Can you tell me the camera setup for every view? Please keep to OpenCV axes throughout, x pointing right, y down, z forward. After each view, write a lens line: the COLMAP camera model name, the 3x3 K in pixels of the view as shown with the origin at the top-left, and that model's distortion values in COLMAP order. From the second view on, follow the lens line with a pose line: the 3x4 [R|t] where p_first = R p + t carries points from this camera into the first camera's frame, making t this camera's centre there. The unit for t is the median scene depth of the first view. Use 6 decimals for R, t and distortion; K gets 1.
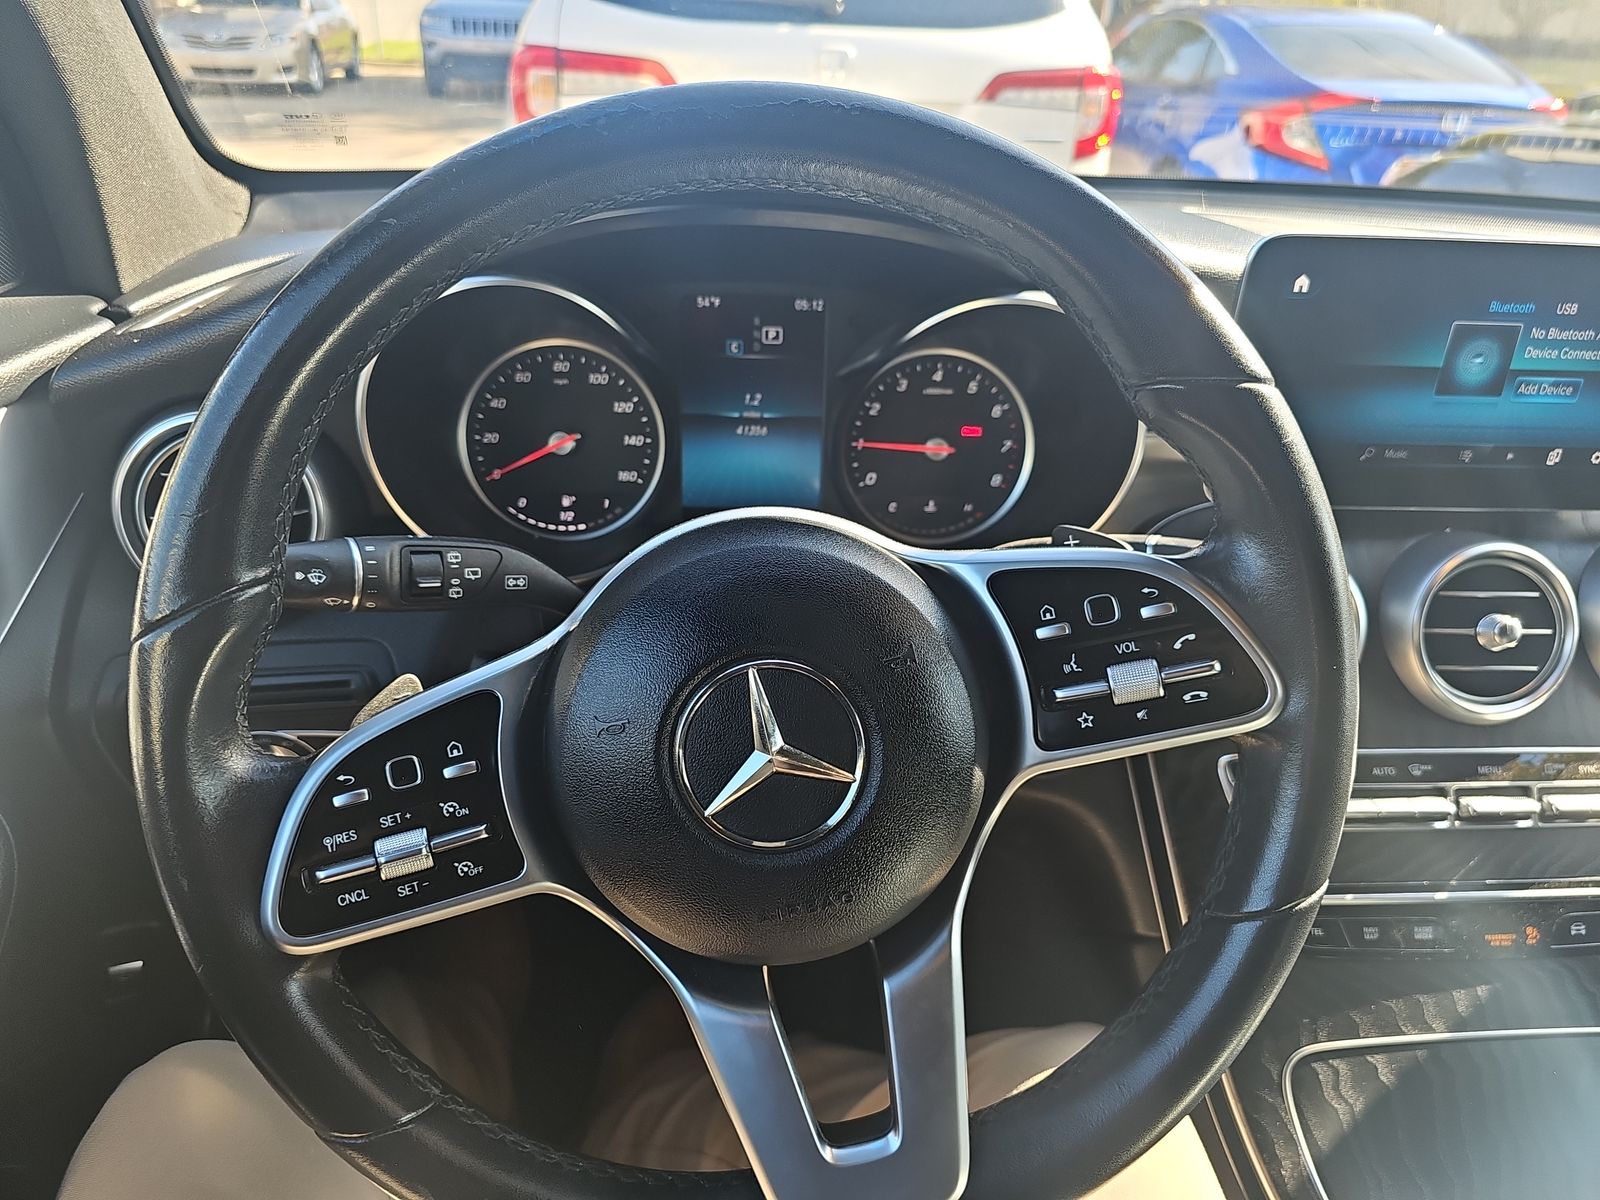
lens RADIAL K [[1083.7, 0, 791.0], [0, 1083.7, 635.2], [0, 0, 1]] dist [0.017703, -0.026030]
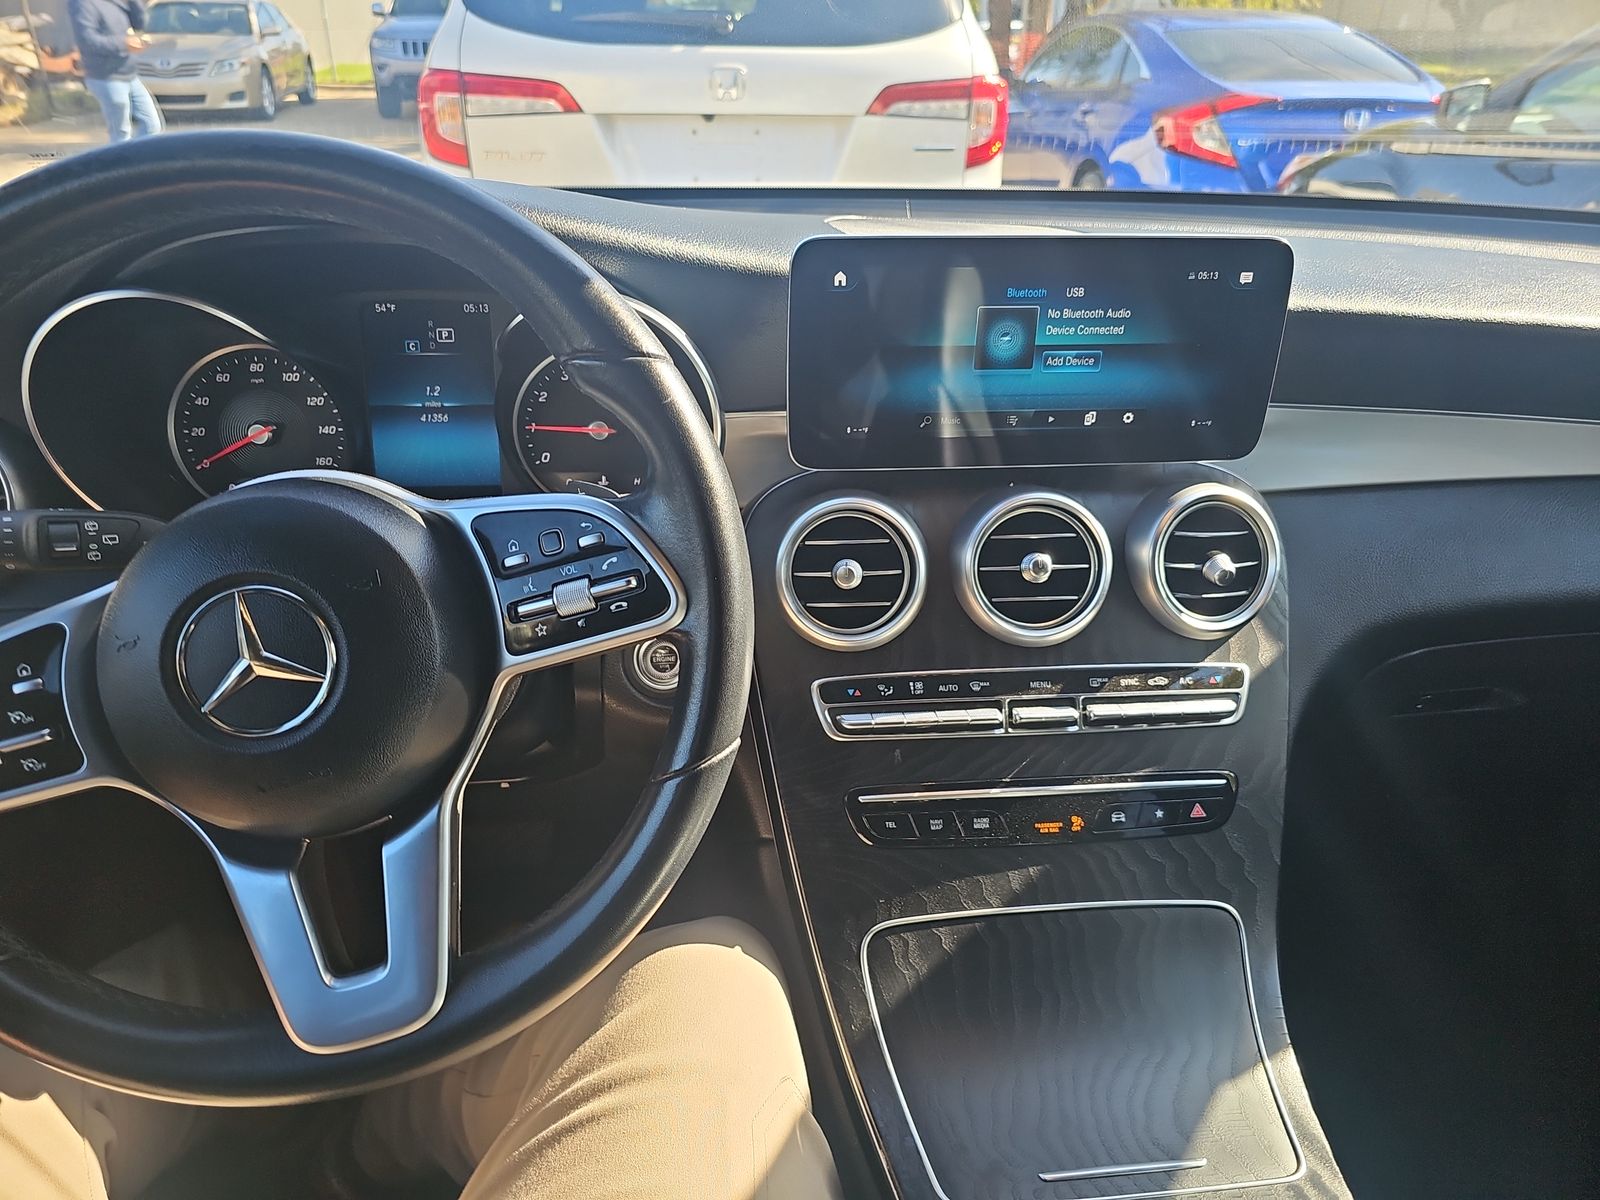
lens RADIAL K [[1083.7, 0, 816.5], [0, 1083.7, 631.0], [0, 0, 1]] dist [0.017703, -0.026030]
pose [[0.999074, -0.035247, 0.024676, 0.339364], [0.035519, 0.999312, -0.010652, 0.063468], [-0.024284, 0.011519, 0.999639, -0.157013]]
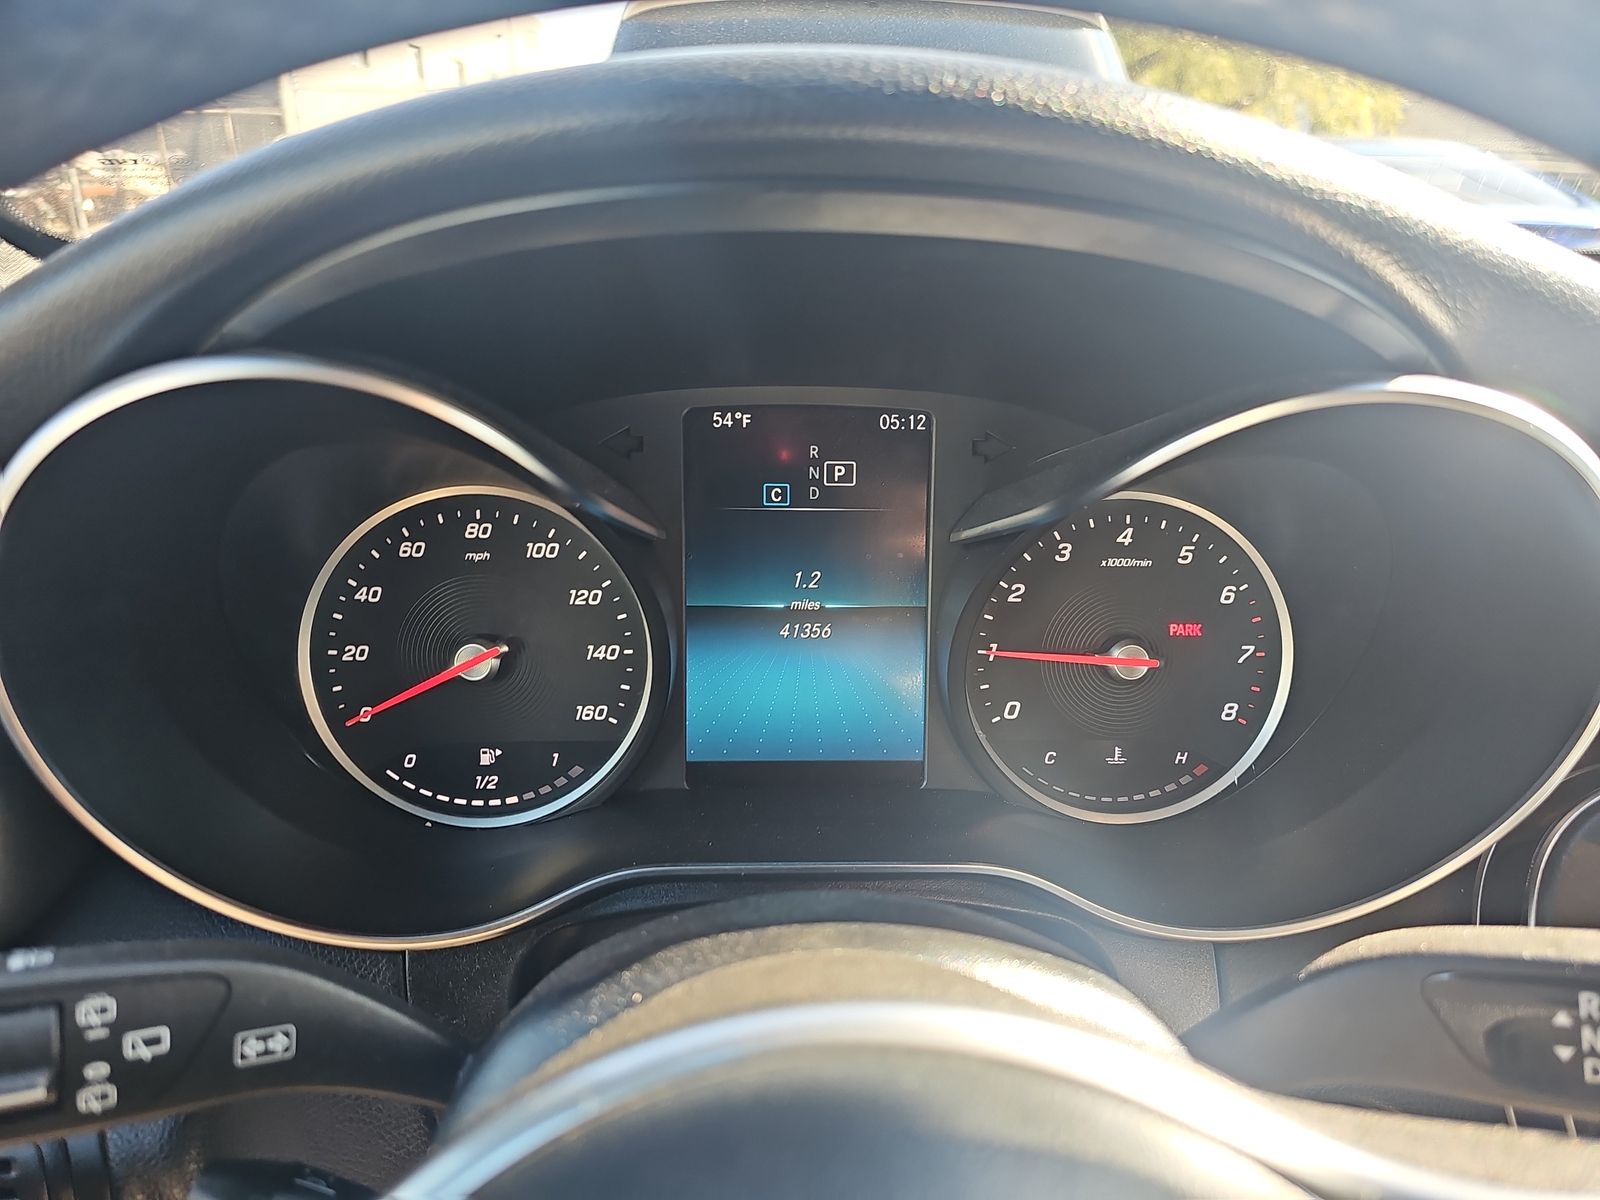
lens RADIAL K [[1083.7, 0, 810.0], [0, 1083.7, 607.0], [0, 0, 1]] dist [0.017703, -0.026030]
pose [[0.999466, -0.010316, -0.030990, -0.016219], [0.006021, 0.990743, -0.135616, -0.126471], [0.032102, 0.135357, 0.990277, 0.432764]]
